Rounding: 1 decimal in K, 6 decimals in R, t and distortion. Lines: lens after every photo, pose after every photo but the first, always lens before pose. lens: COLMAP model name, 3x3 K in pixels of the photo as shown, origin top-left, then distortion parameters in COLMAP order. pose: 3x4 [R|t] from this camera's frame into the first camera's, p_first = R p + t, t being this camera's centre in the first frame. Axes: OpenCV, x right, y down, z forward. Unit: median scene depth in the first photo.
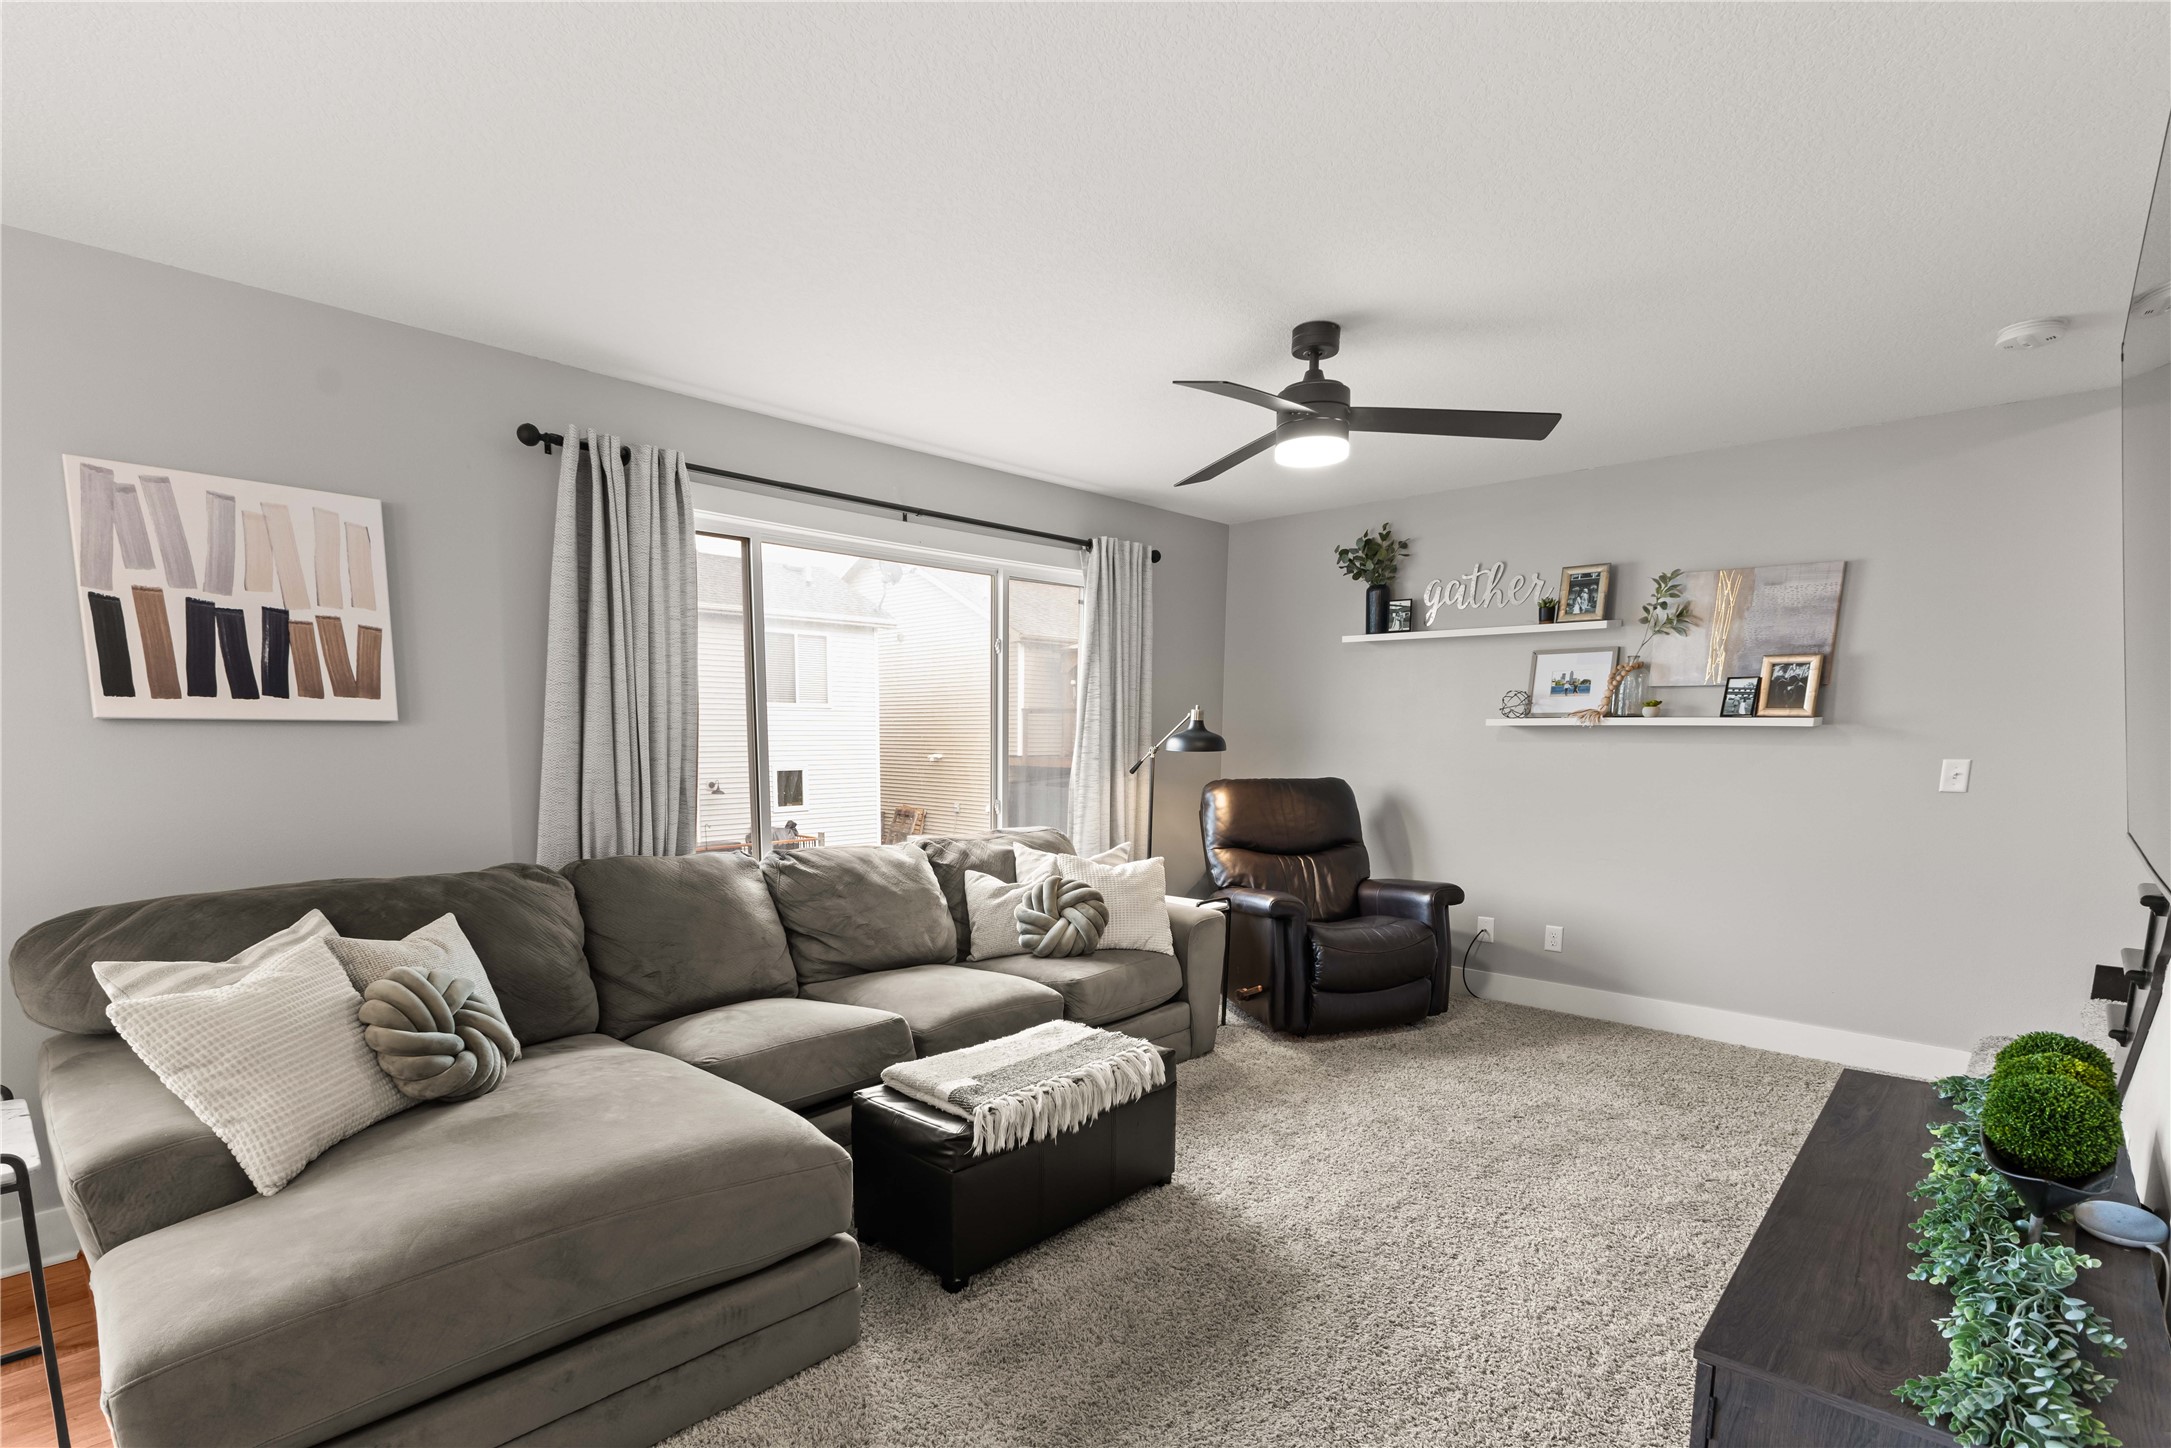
lens RADIAL K [[1014.7, 0, 1114.2], [0, 1014.7, 856.3], [0, 0, 1]] dist [0.005175, 0.000225]
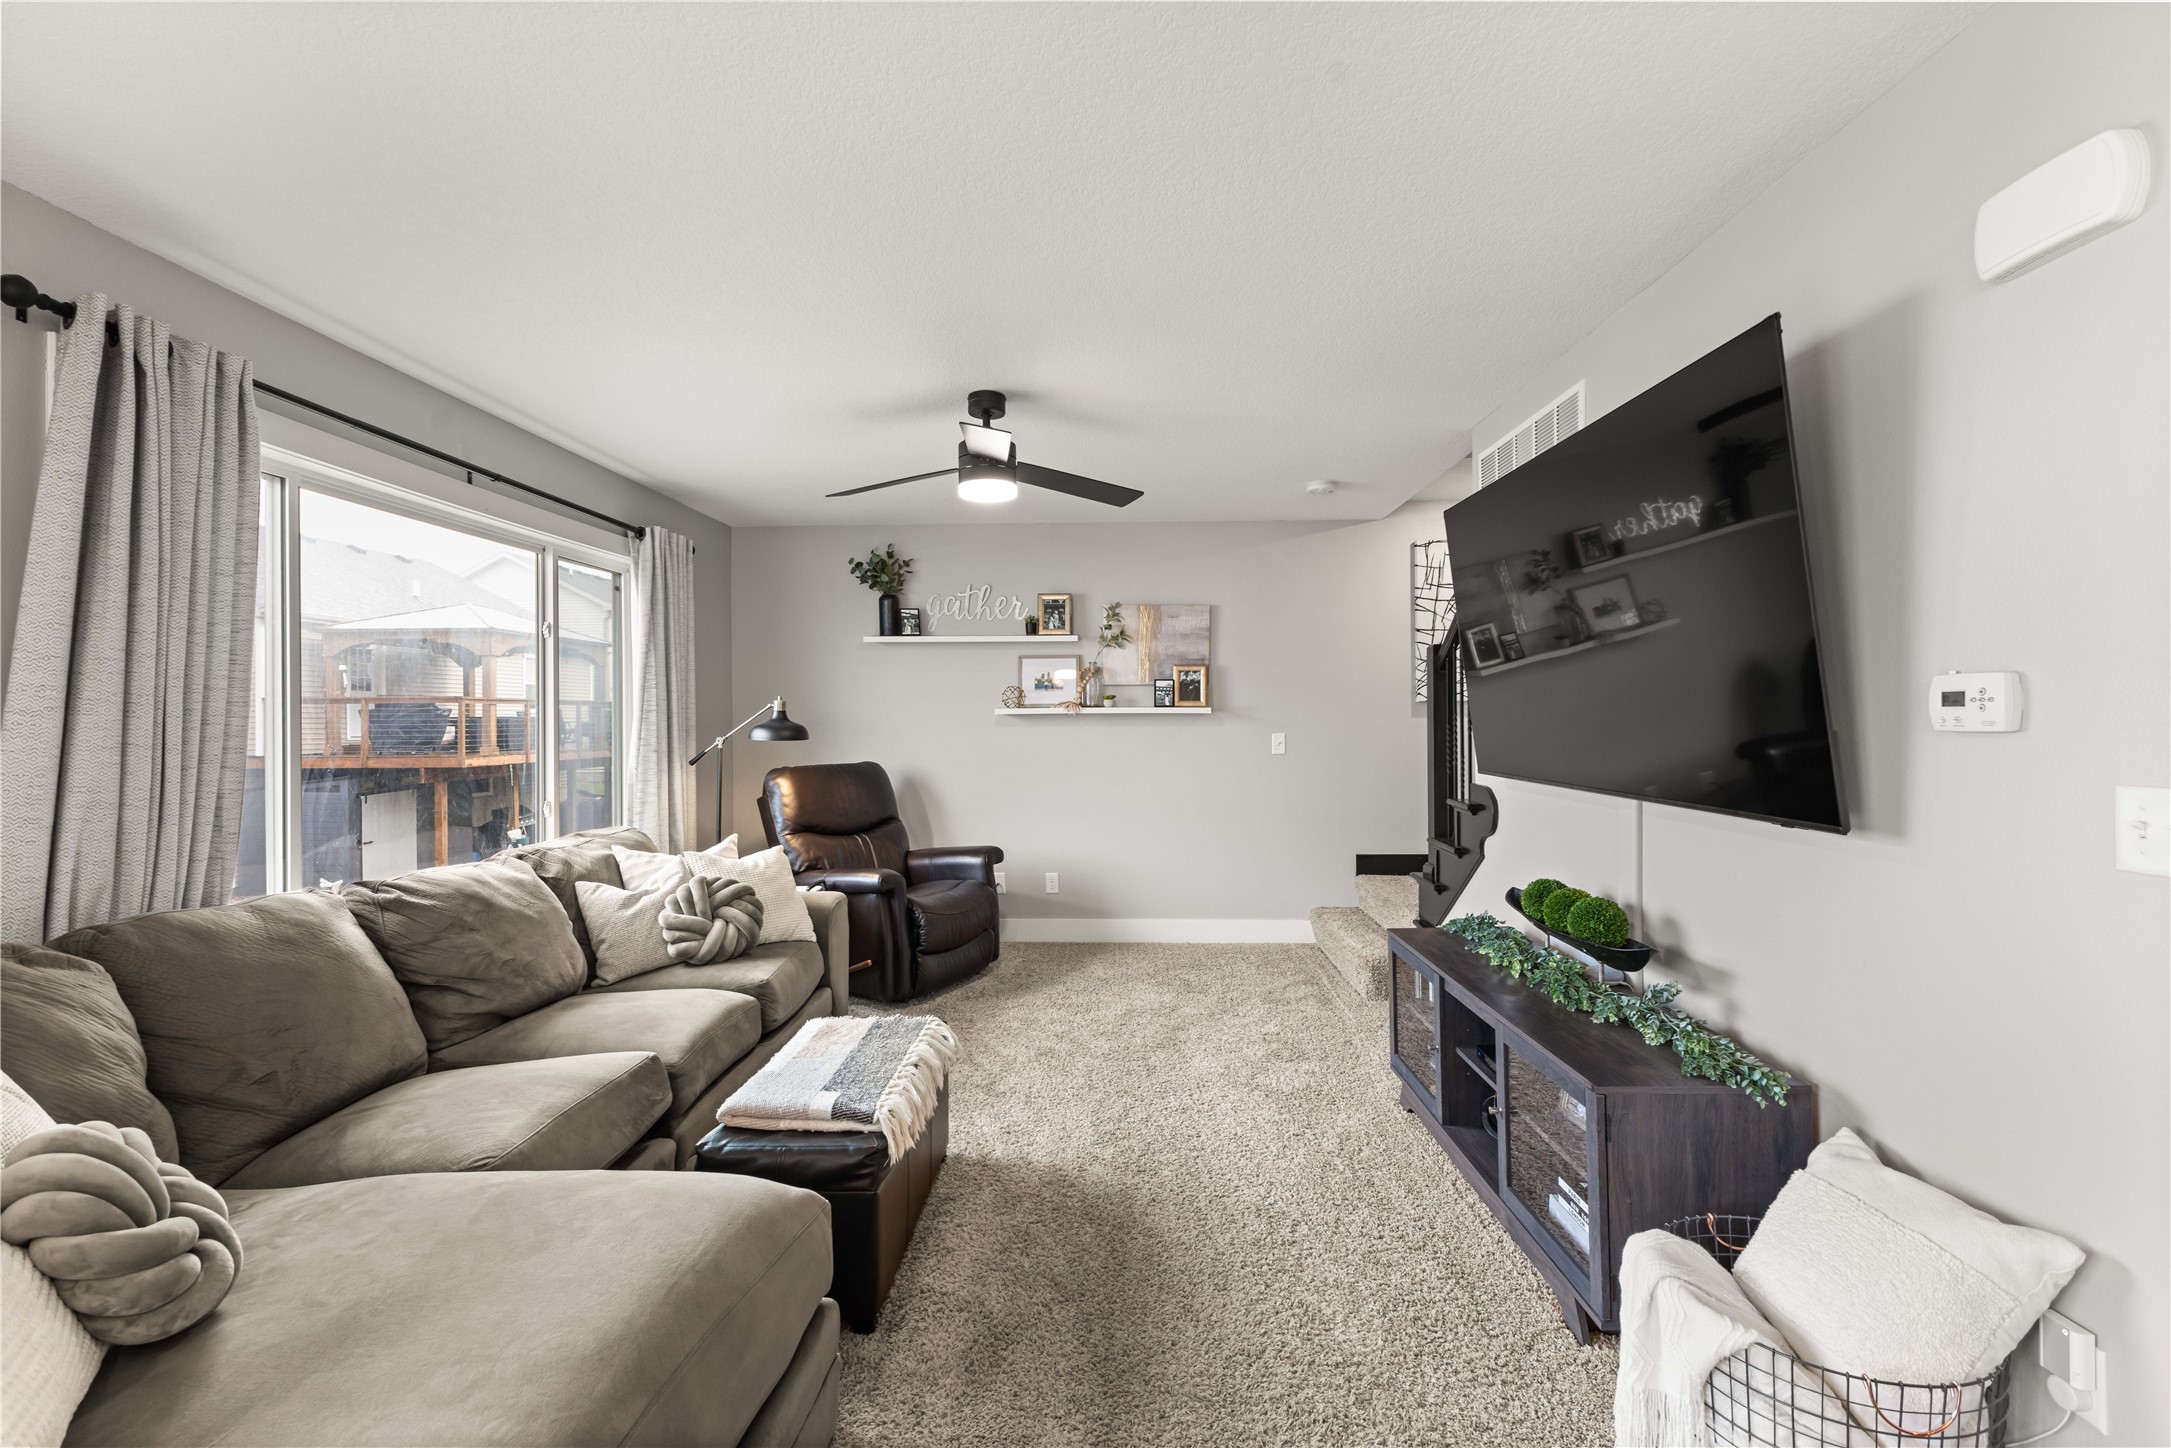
lens RADIAL K [[940.5, 0, 1051.7], [0, 940.5, 694.3], [0, 0, 1]] dist [0.001025, -0.001108]
pose [[0.762778, 0.007774, 0.646613, -0.415000], [0.089827, 0.988960, -0.117855, -0.015957], [-0.640391, 0.147981, 0.753659, 0.124234]]
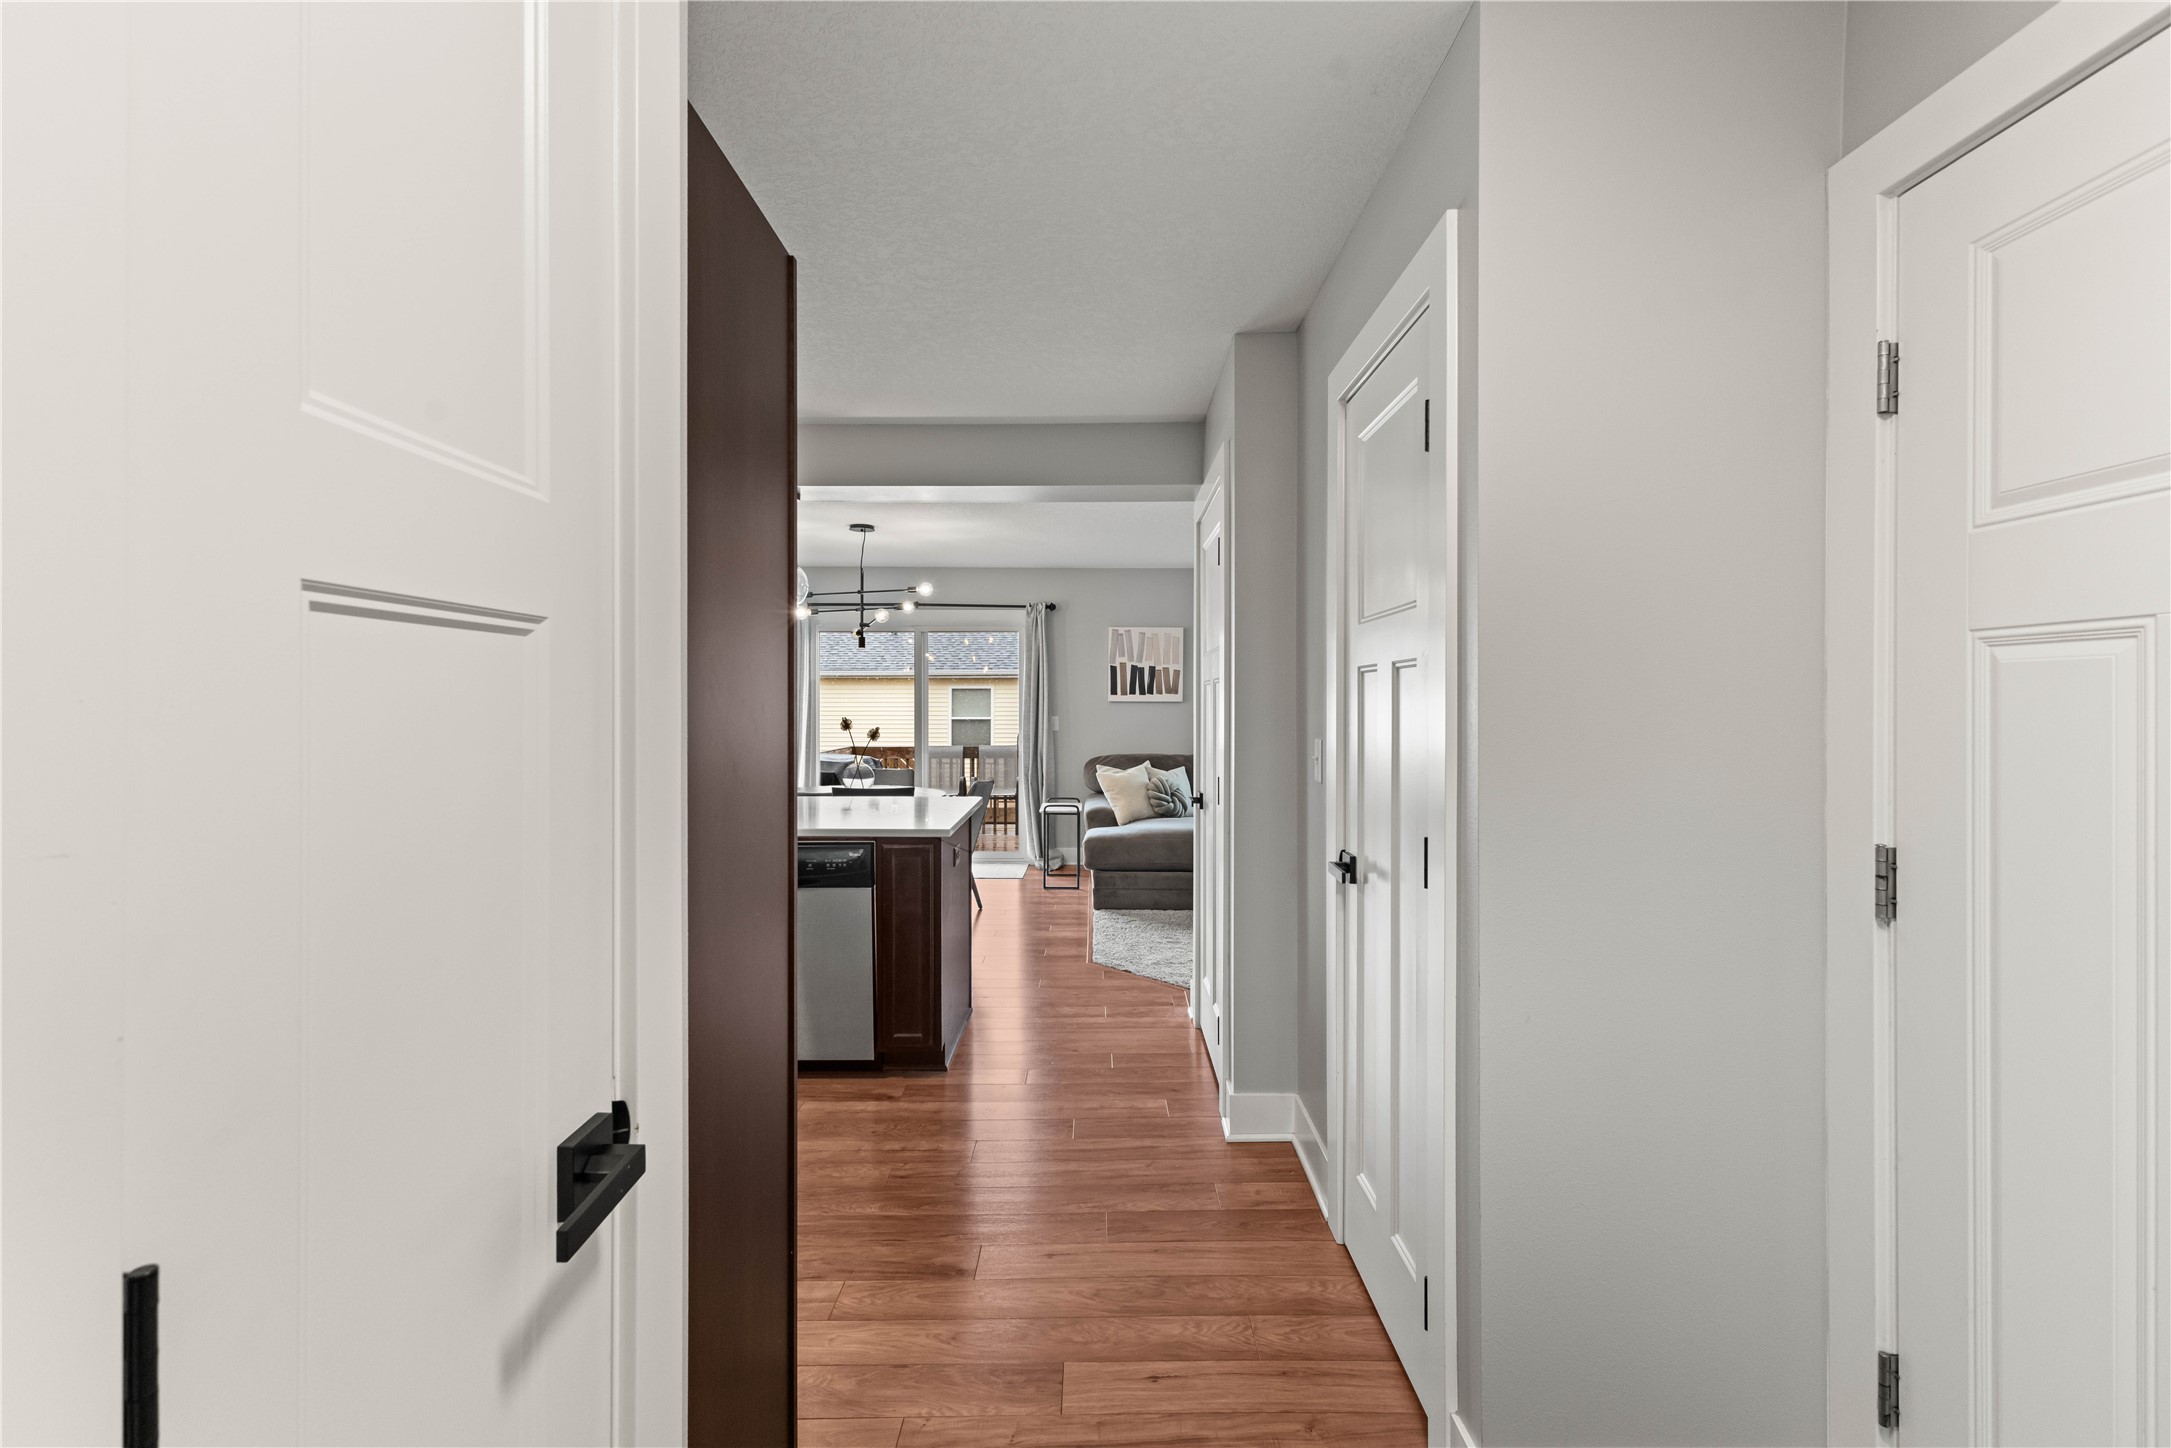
lens RADIAL K [[940.5, 0, 1090.0], [0, 940.5, 706.4], [0, 0, 1]] dist [0.001025, -0.001108]
pose [[0.653837, 0.000938, -0.756635, 0.989614], [-0.095927, 0.992033, -0.081665, 0.106517], [0.750530, 0.125977, 0.648718, -0.800507]]
